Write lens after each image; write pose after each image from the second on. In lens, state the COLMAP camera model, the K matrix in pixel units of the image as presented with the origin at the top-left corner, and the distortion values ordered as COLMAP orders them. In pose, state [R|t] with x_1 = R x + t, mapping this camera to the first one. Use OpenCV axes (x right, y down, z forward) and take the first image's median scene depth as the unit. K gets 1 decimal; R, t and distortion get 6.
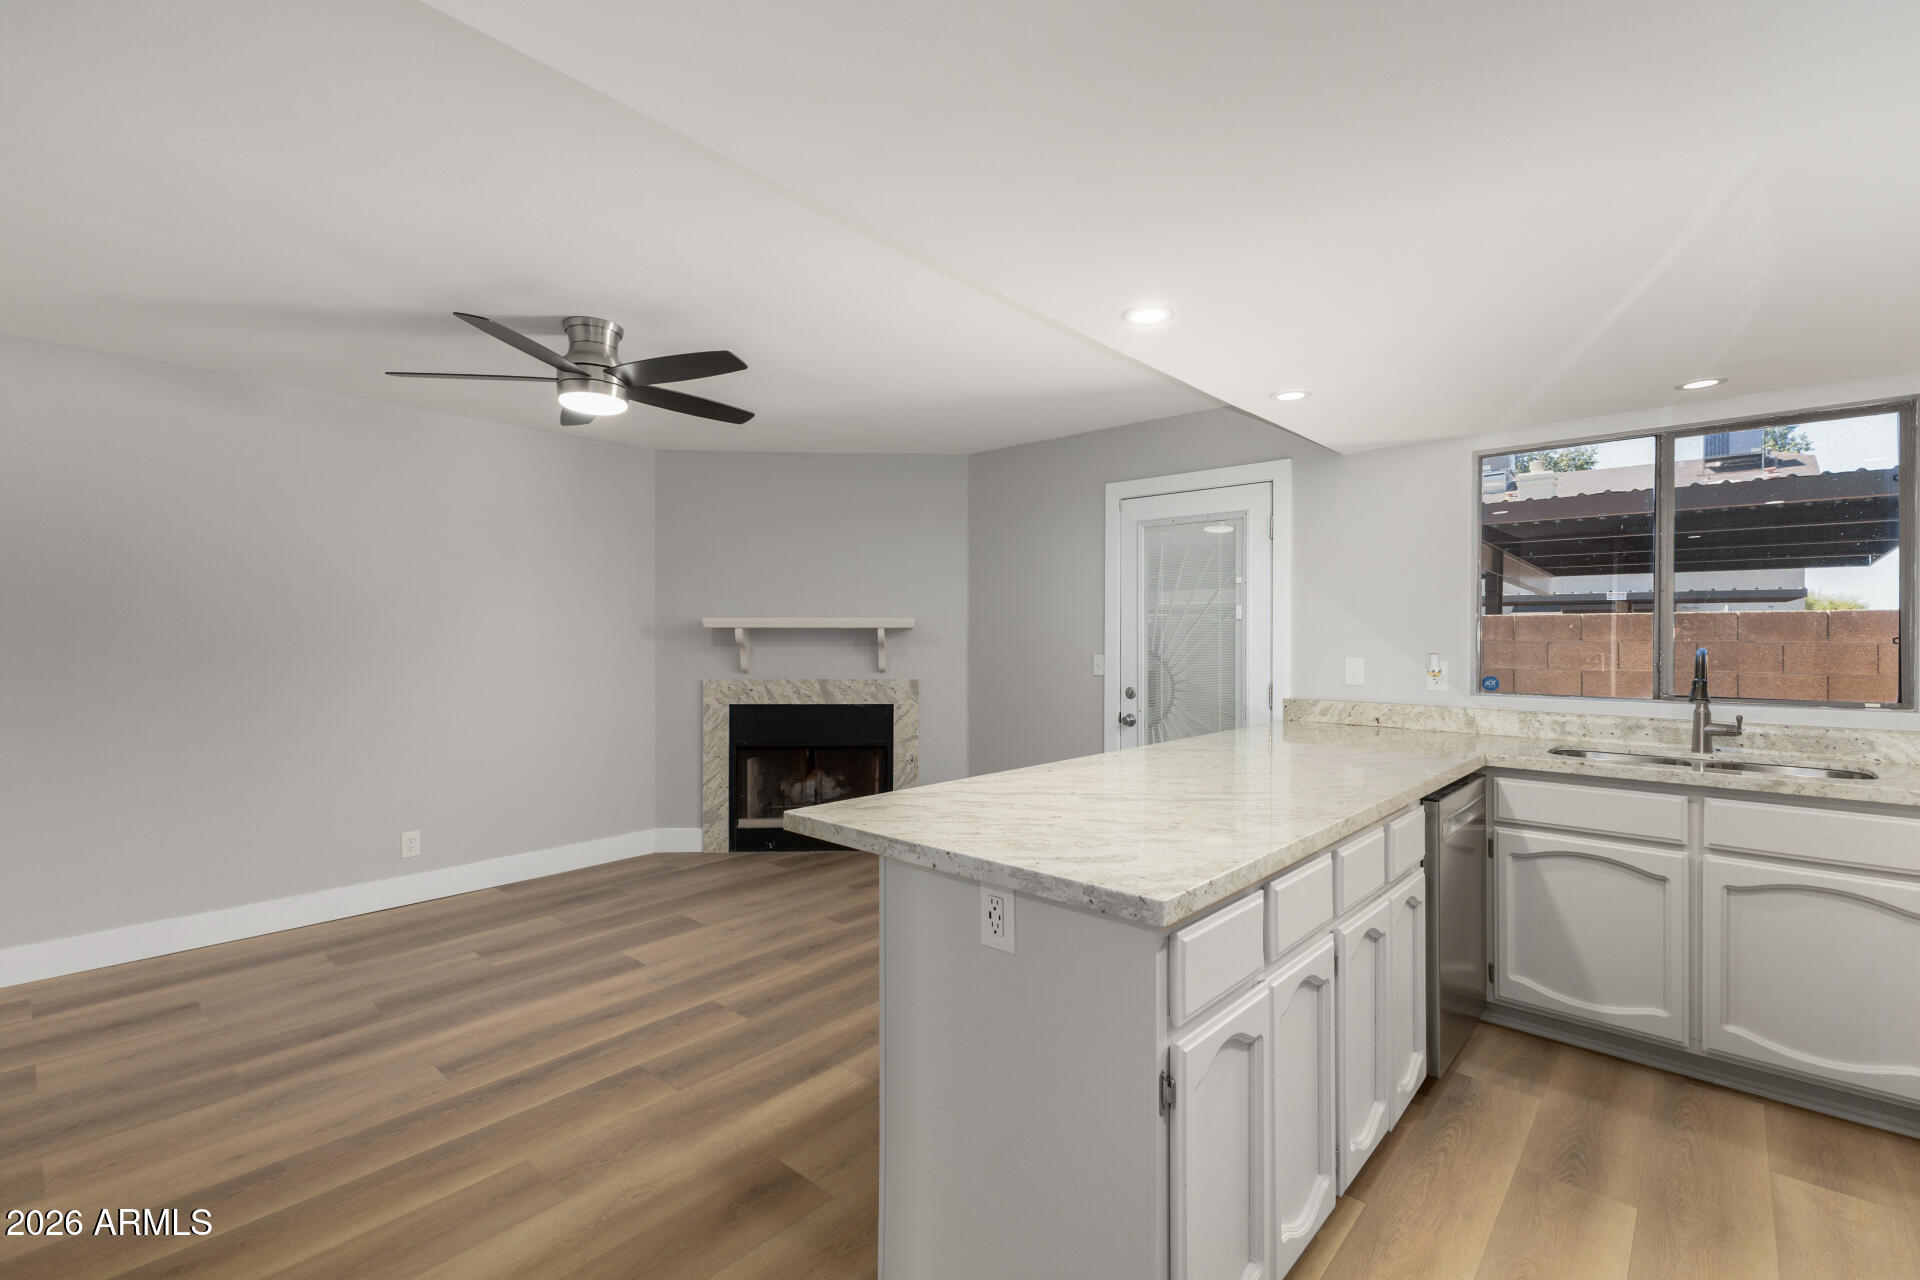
lens RADIAL K [[835.6, 0, 960.0], [0, 835.6, 640.0], [0, 0, 1]] dist [0.001960, -0.000300]
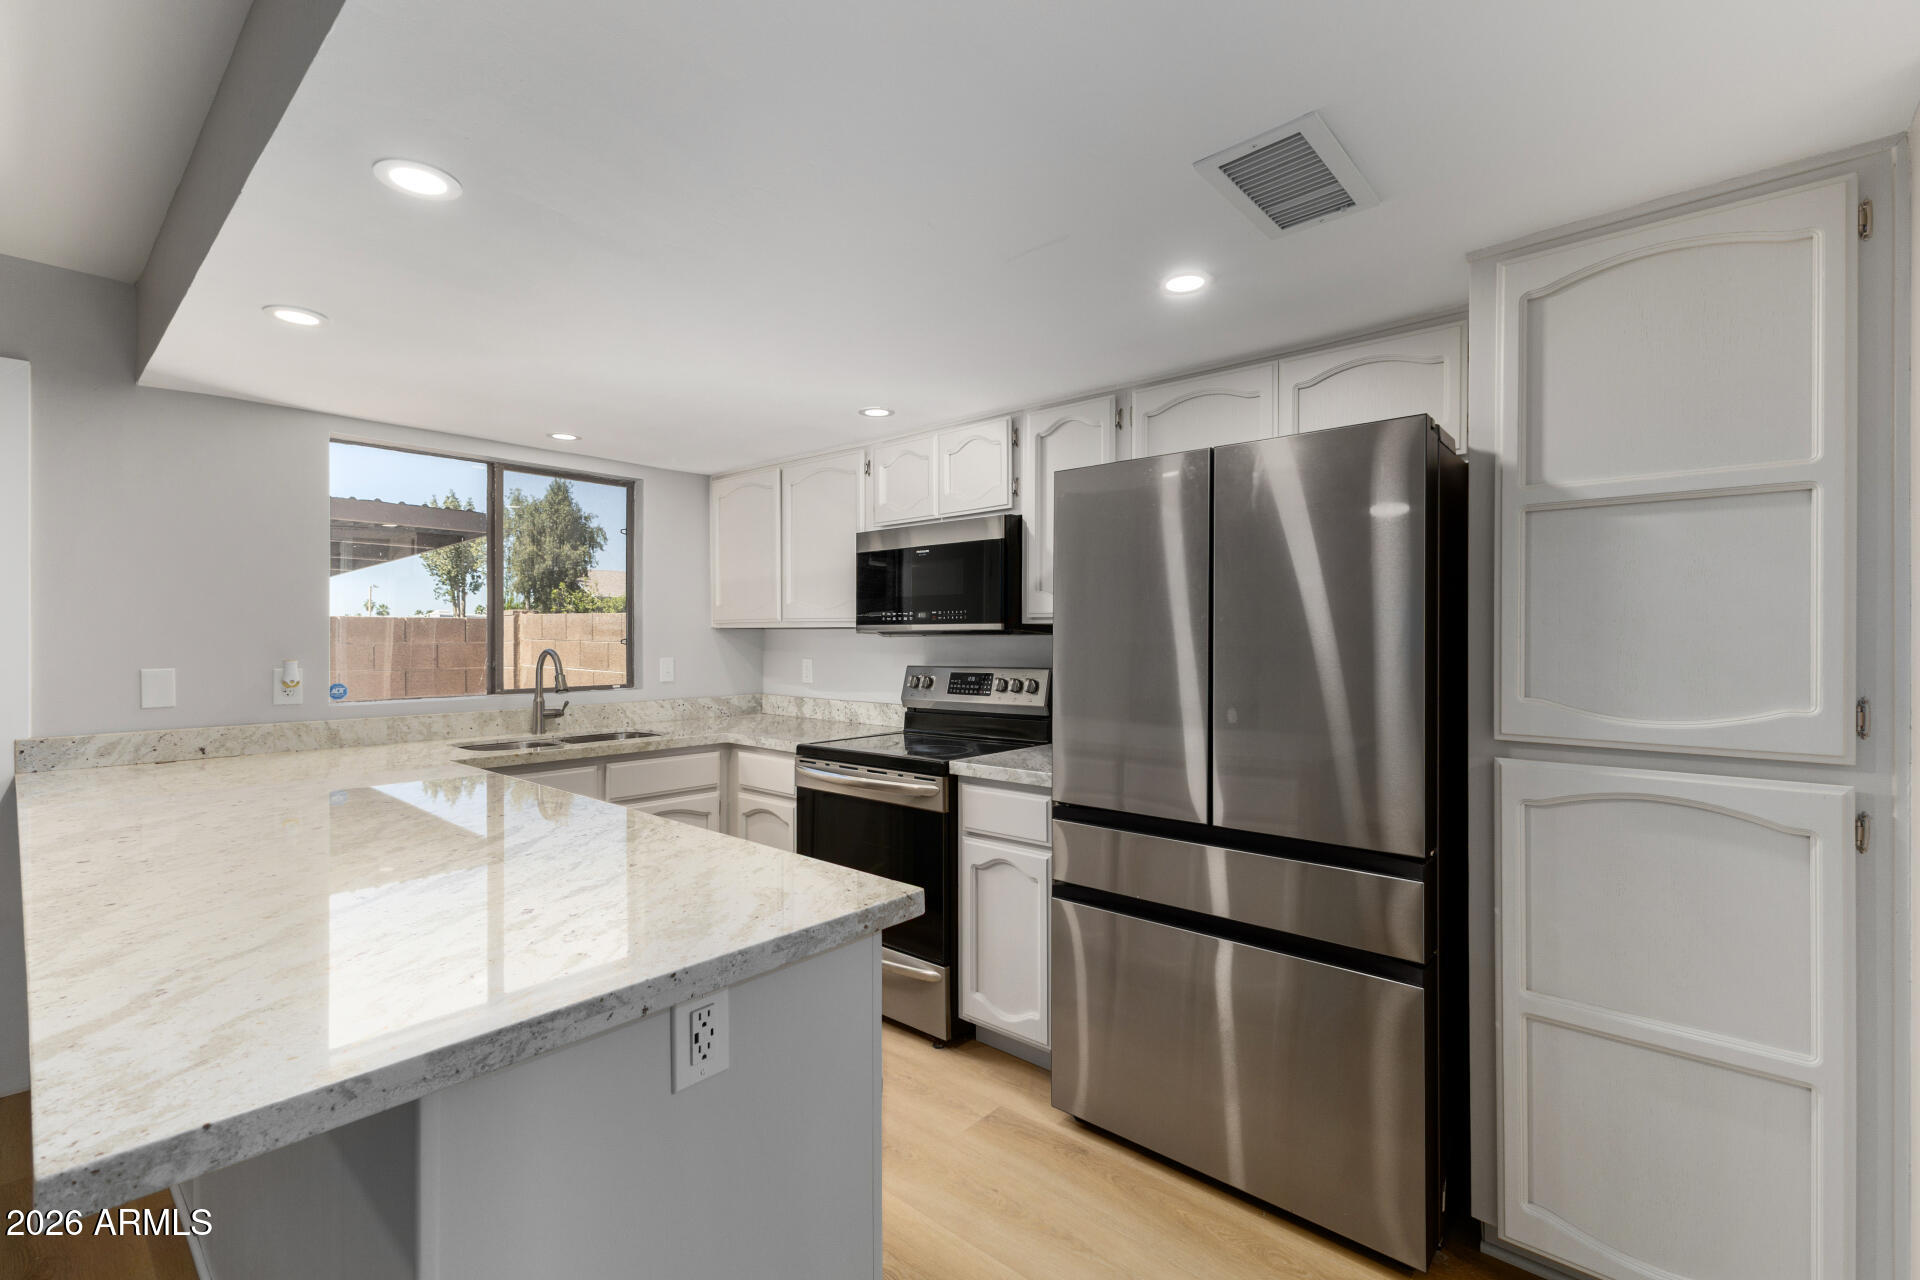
lens RADIAL K [[835.6, 0, 960.0], [0, 835.6, 640.0], [0, 0, 1]] dist [0.001960, -0.000300]
pose [[-0.011712, -0.006011, 0.999913, -0.188654], [0.007799, 0.999951, 0.006103, -0.002902], [-0.999901, 0.007870, -0.011665, 0.220093]]
